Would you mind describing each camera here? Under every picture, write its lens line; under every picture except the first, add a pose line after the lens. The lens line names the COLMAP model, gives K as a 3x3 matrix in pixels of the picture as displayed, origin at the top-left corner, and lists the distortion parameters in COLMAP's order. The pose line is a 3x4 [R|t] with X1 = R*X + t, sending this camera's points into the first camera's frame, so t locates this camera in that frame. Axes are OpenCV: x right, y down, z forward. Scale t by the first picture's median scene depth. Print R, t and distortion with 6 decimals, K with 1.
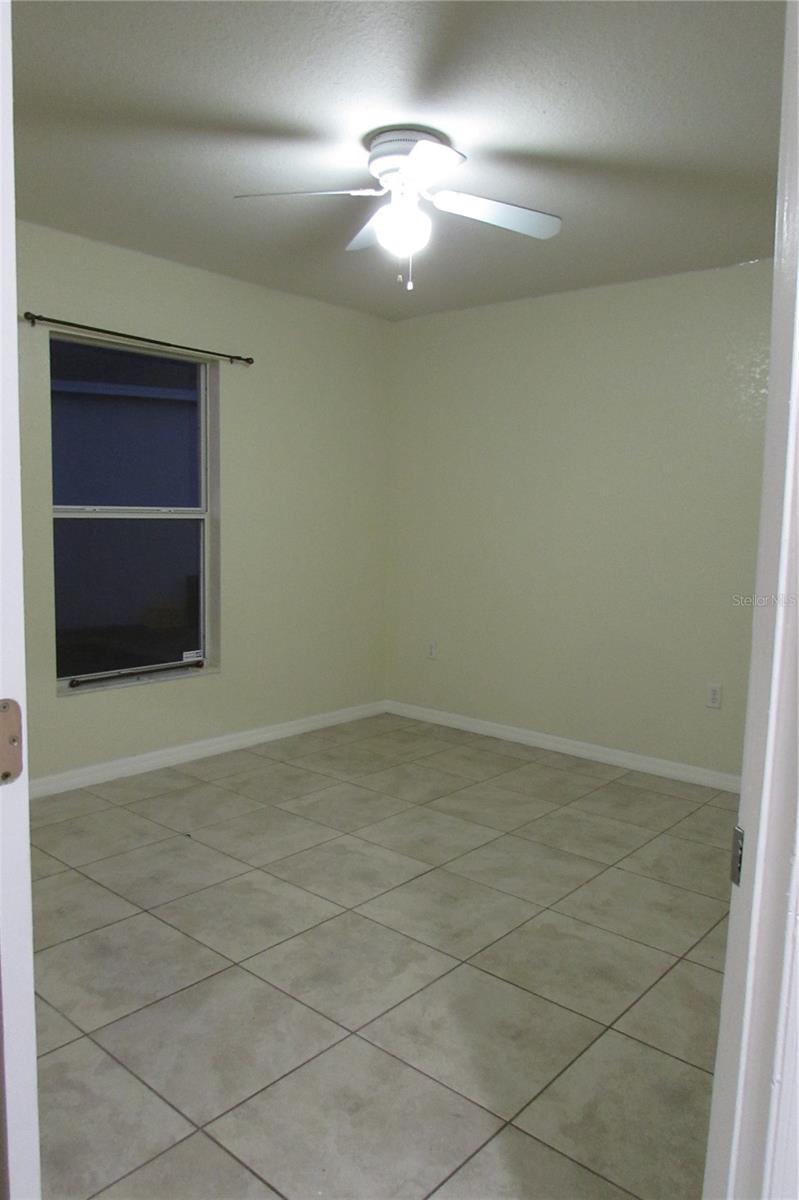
lens RADIAL K [[840.5, 0, 404.1], [0, 840.5, 602.2], [0, 0, 1]] dist [-0.047284, 0.028597]
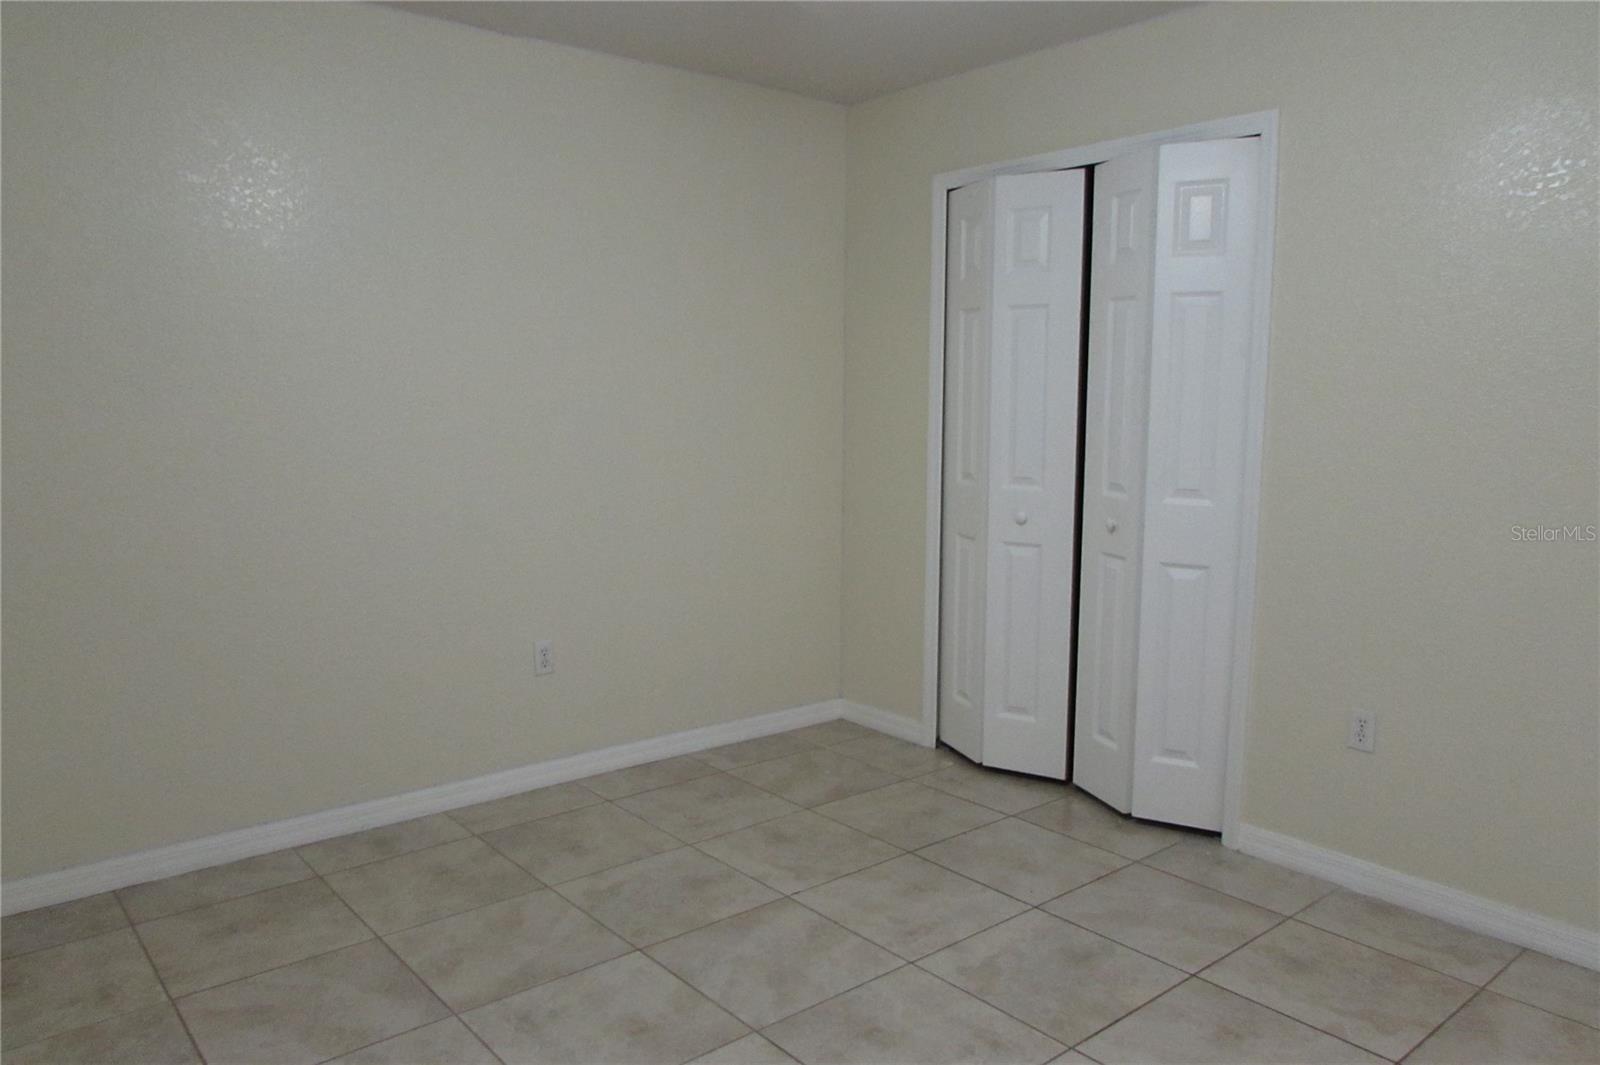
lens RADIAL K [[1120.7, 0, 794.3], [0, 1120.7, 539.6], [0, 0, 1]] dist [-0.047284, 0.028597]
pose [[0.181918, -0.150664, 0.971703, -0.539139], [0.118065, 0.984390, 0.130527, -0.091714], [-0.976200, 0.090979, 0.196866, 0.668814]]
